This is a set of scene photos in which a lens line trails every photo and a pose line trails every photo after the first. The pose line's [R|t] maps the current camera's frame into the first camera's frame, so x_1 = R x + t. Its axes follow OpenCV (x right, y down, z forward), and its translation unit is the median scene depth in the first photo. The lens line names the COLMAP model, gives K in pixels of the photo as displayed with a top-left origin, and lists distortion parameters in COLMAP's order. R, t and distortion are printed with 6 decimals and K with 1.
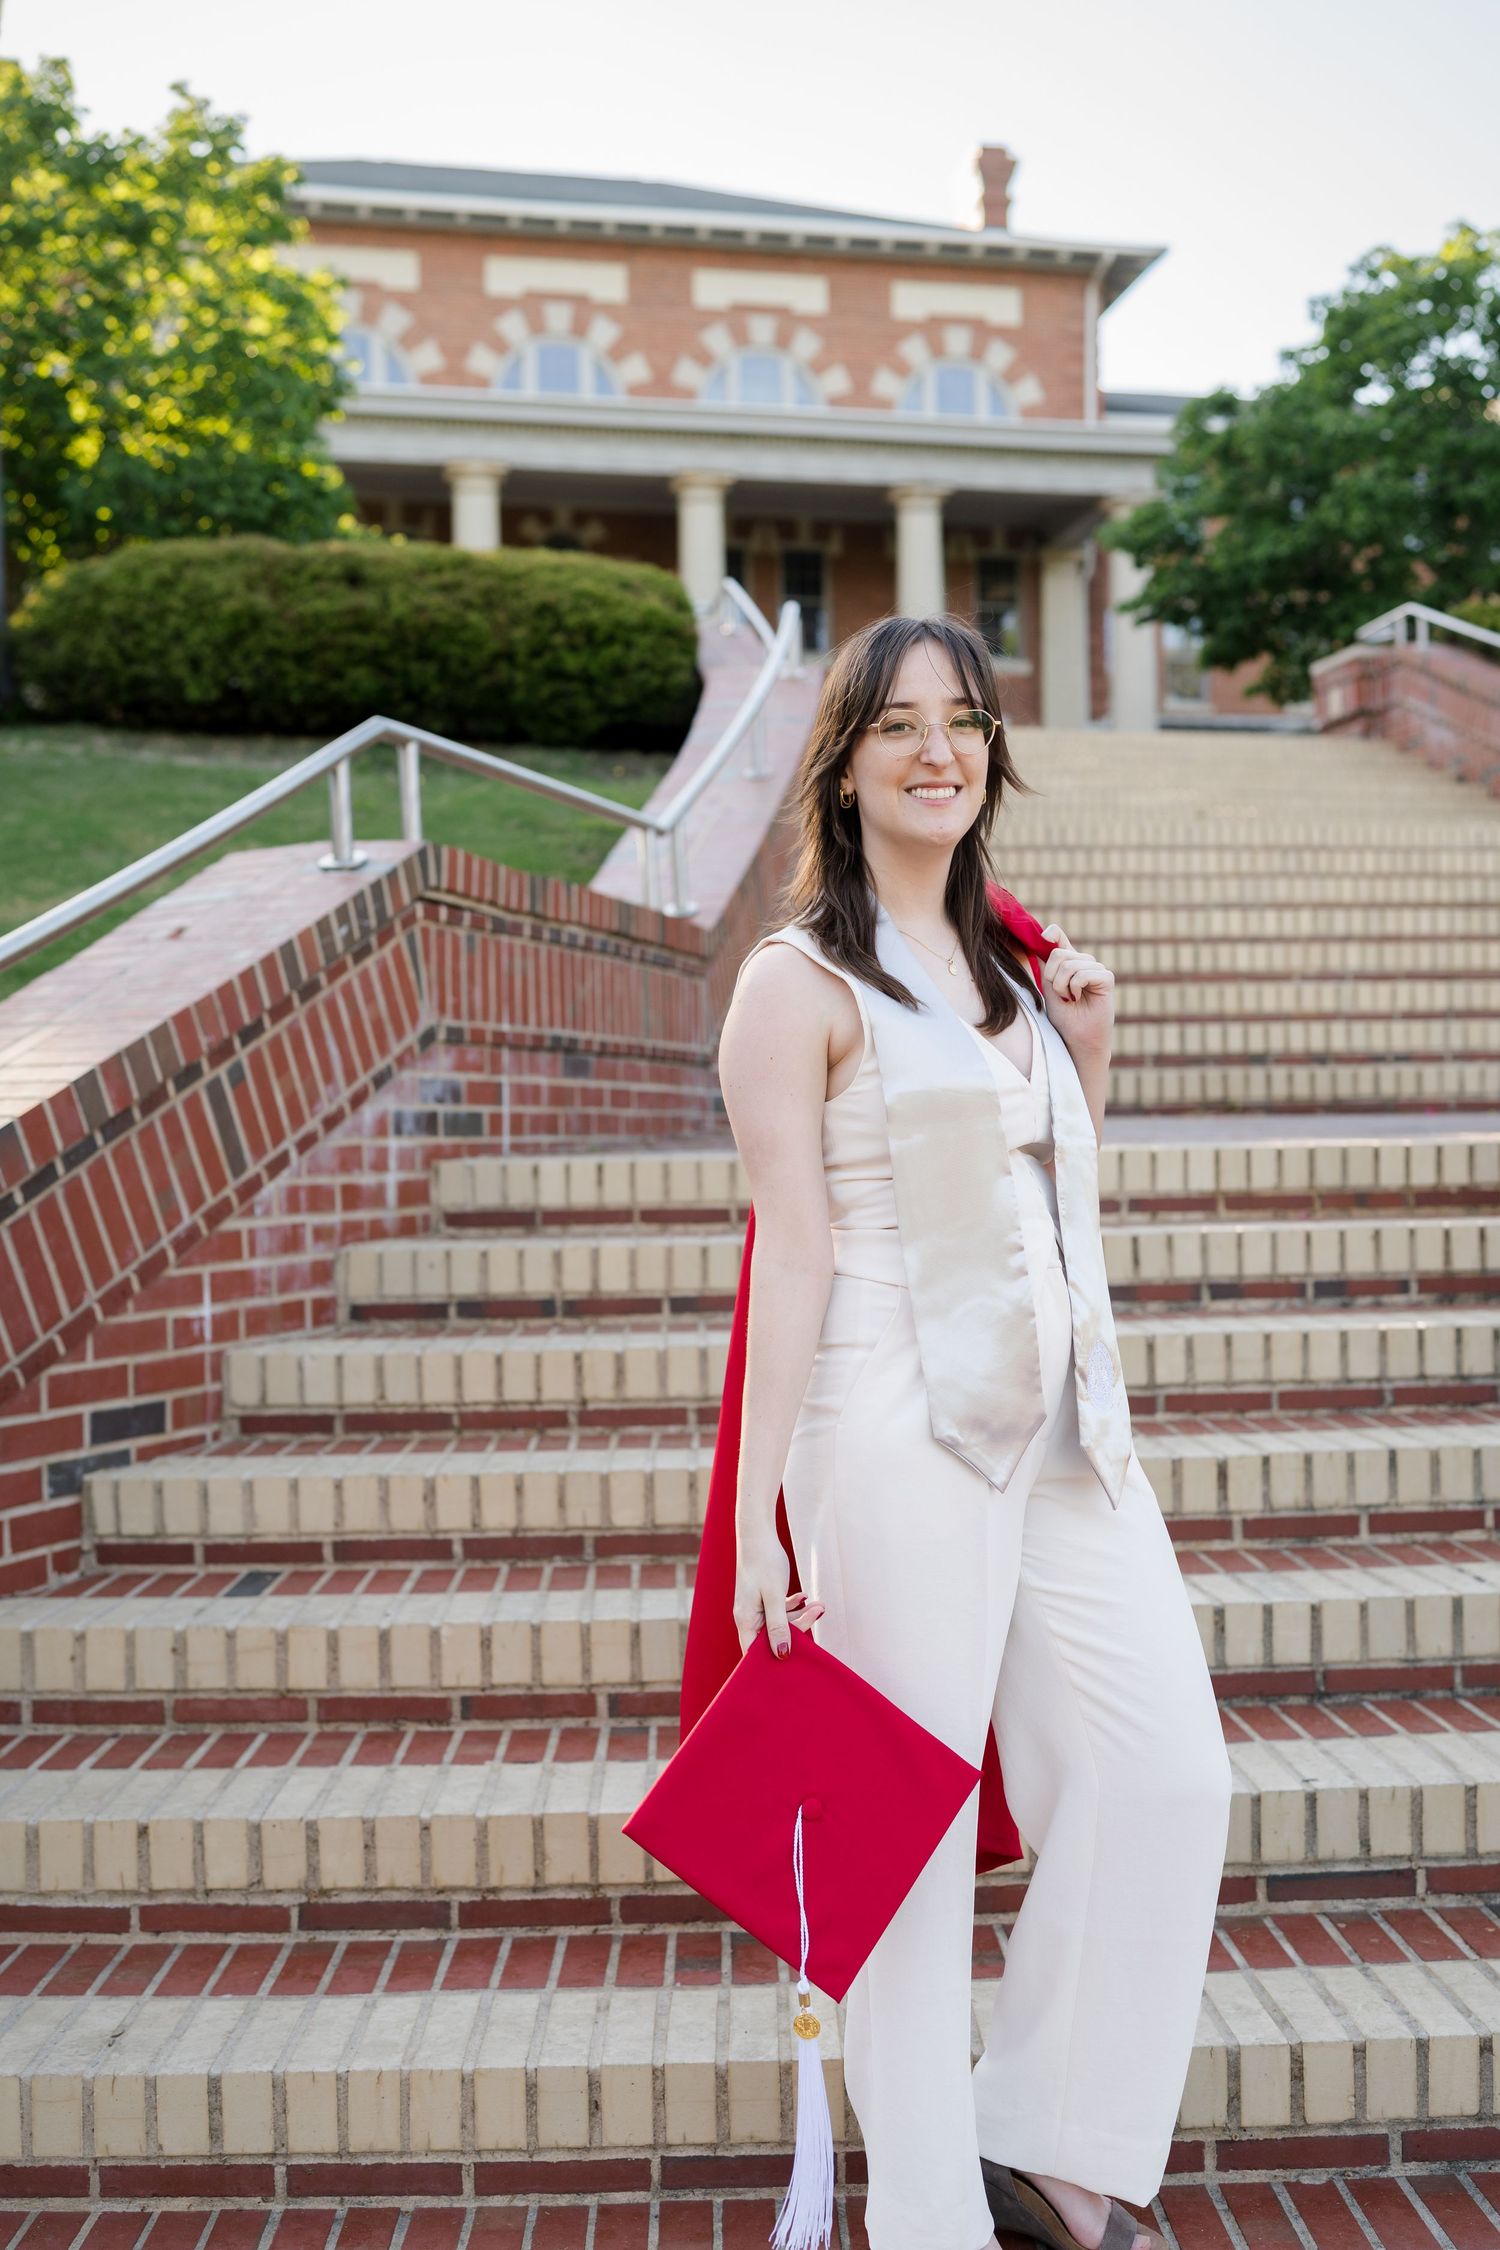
lens RADIAL K [[2168.5, 0, 738.1], [0, 2168.5, 1138.4], [0, 0, 1]] dist [-0.006937, 0.029101]
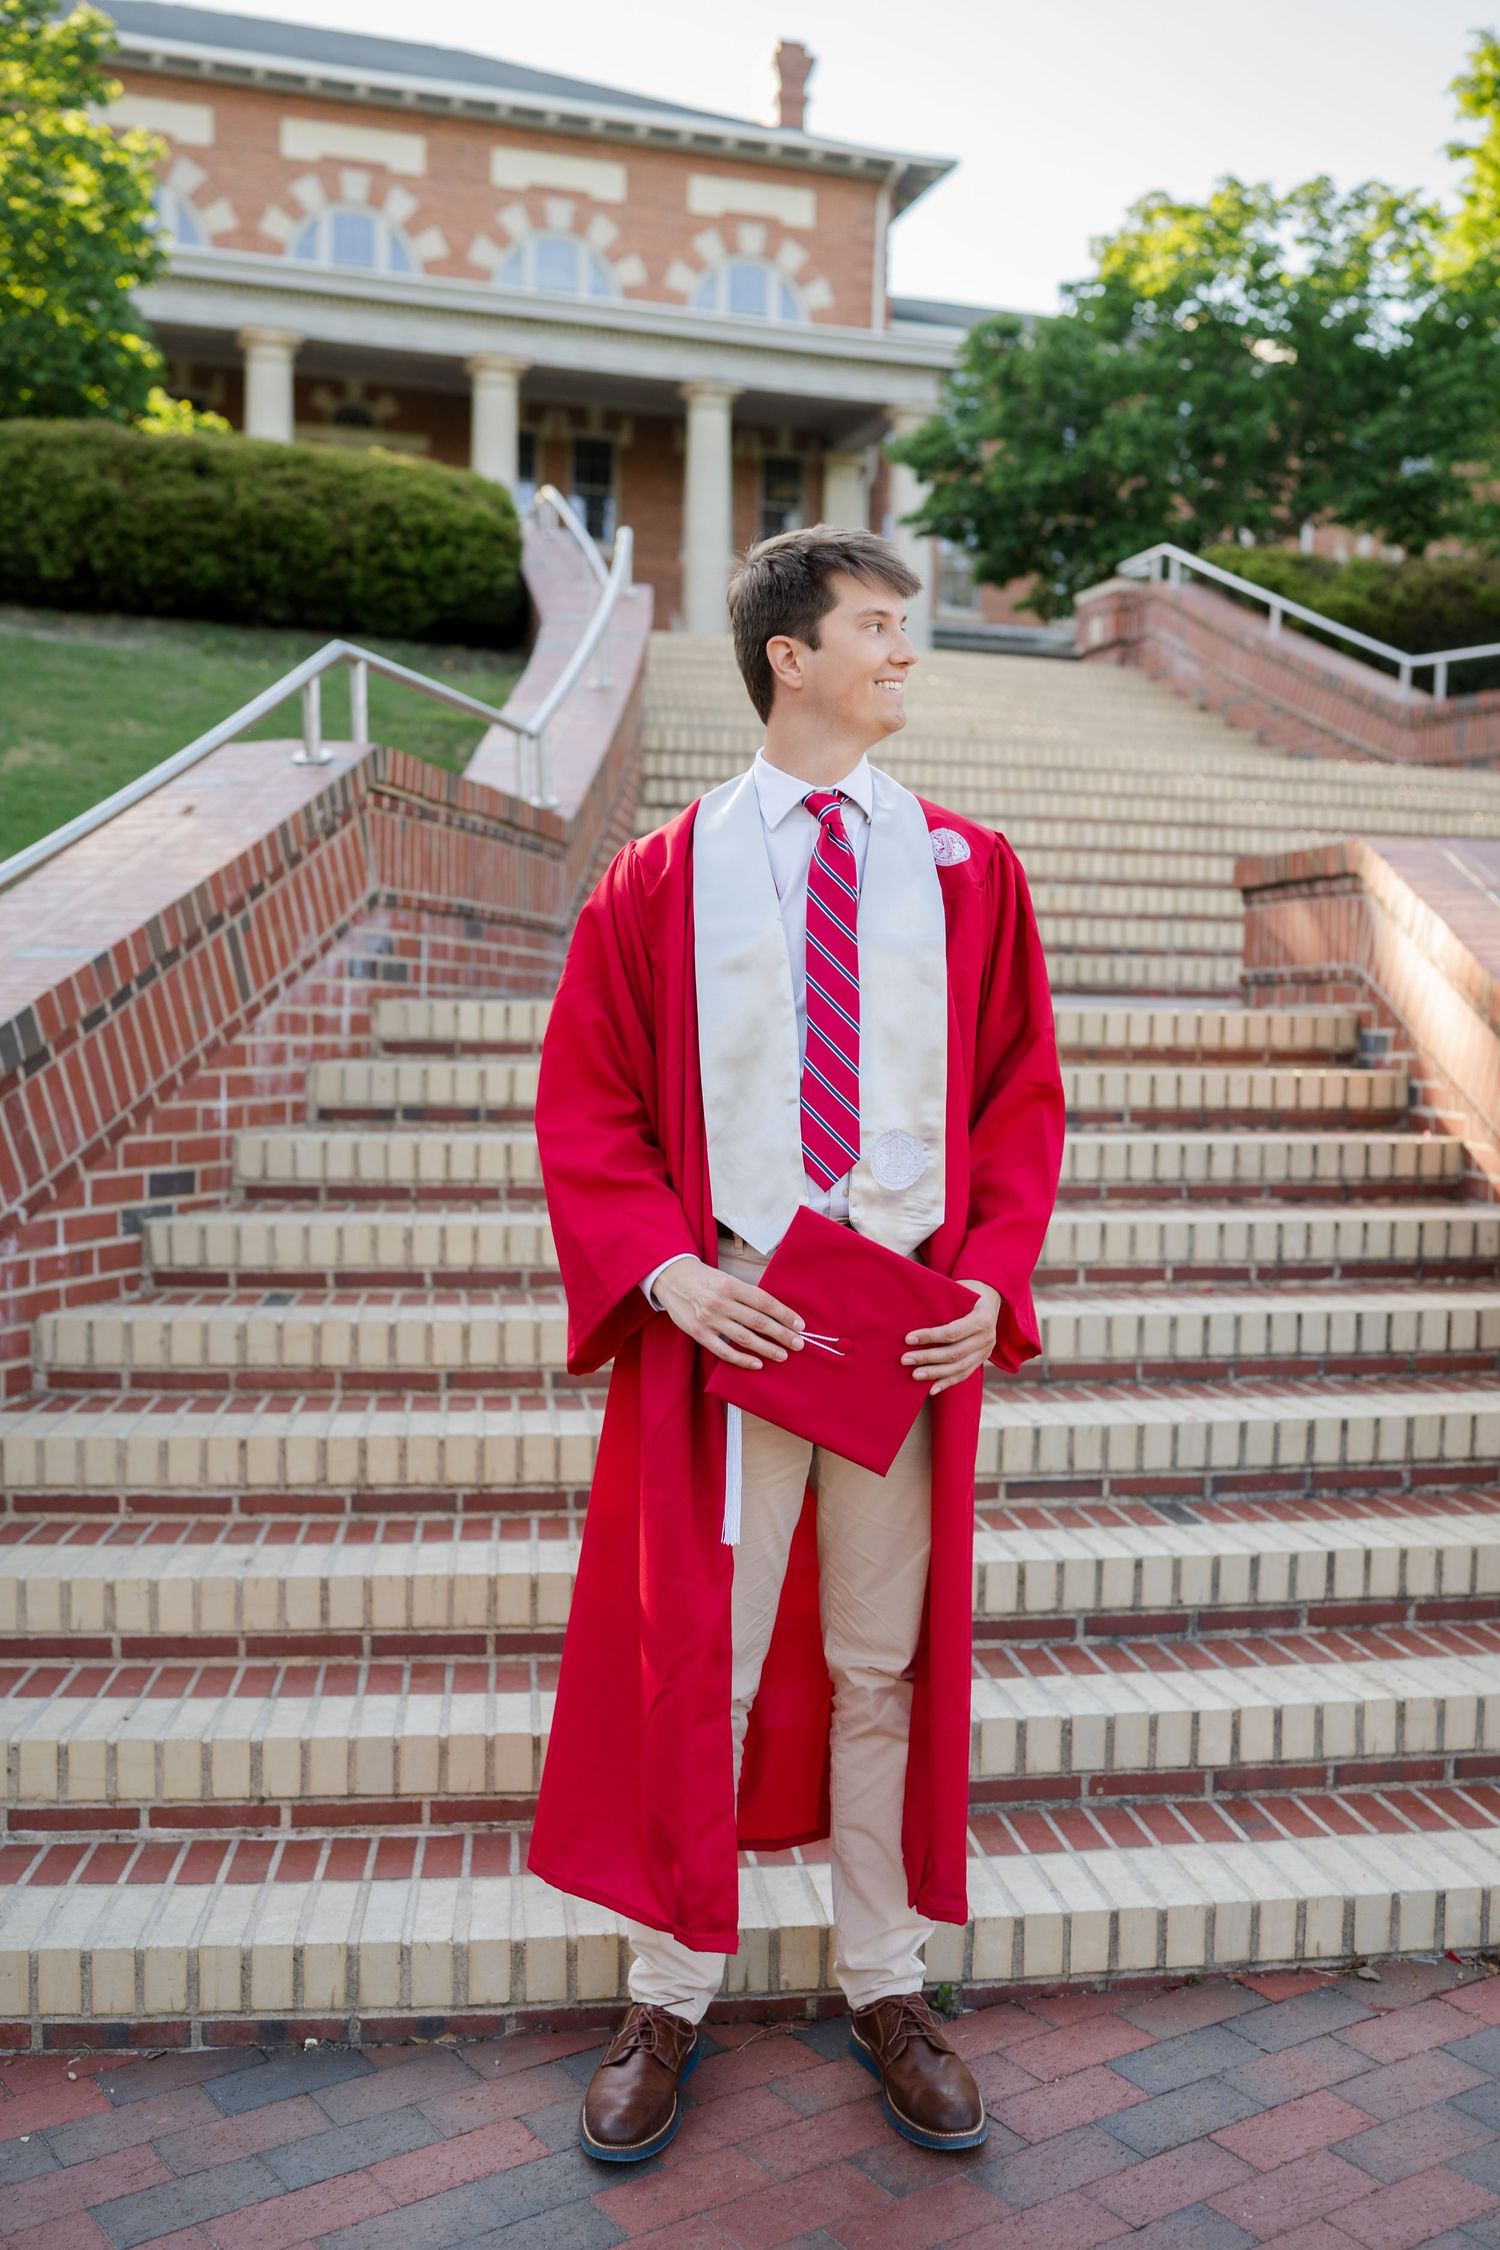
lens RADIAL K [[2155.6, 0, 737.4], [0, 2155.6, 1140.4], [0, 0, 1]] dist [-0.003059, 0.020933]
pose [[0.993421, 0.026632, 0.111379, -0.068482], [-0.032582, 0.998118, 0.051941, 0.020000], [-0.109786, -0.055229, 0.992420, -0.270379]]
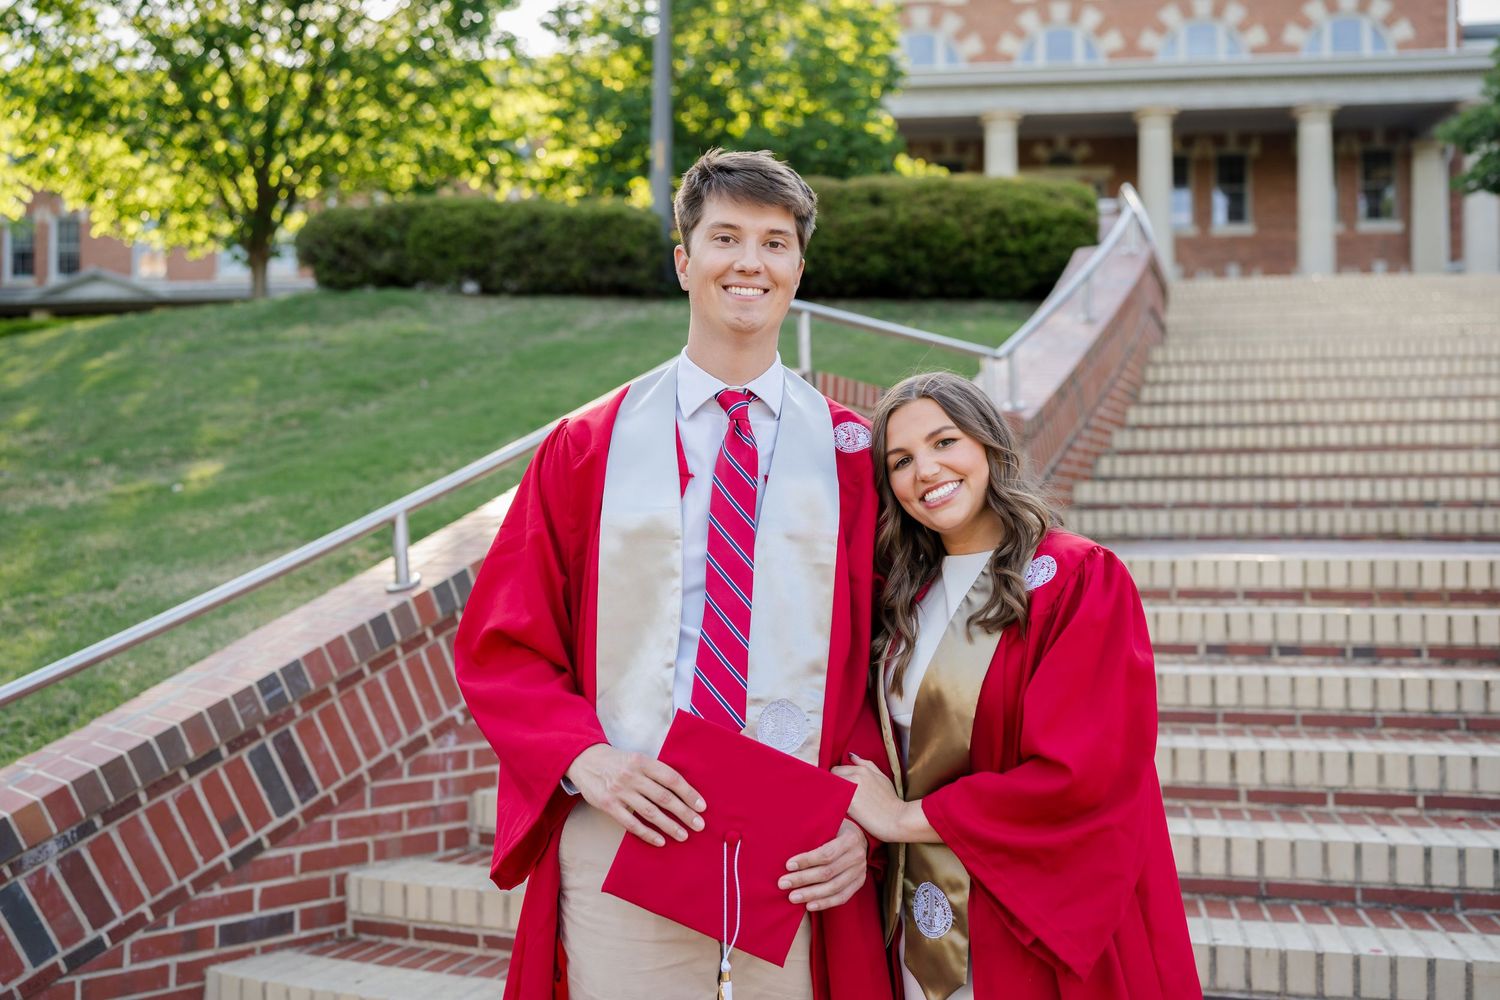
lens RADIAL K [[1445.7, 0, 739.5], [0, 1445.7, 501.4], [0, 0, 1]] dist [-0.006937, 0.029101]
pose [[0.951719, 0.008284, -0.306860, 0.155464], [-0.019898, 0.999198, -0.034739, 0.007016], [0.306326, 0.039167, 0.951121, -0.096504]]
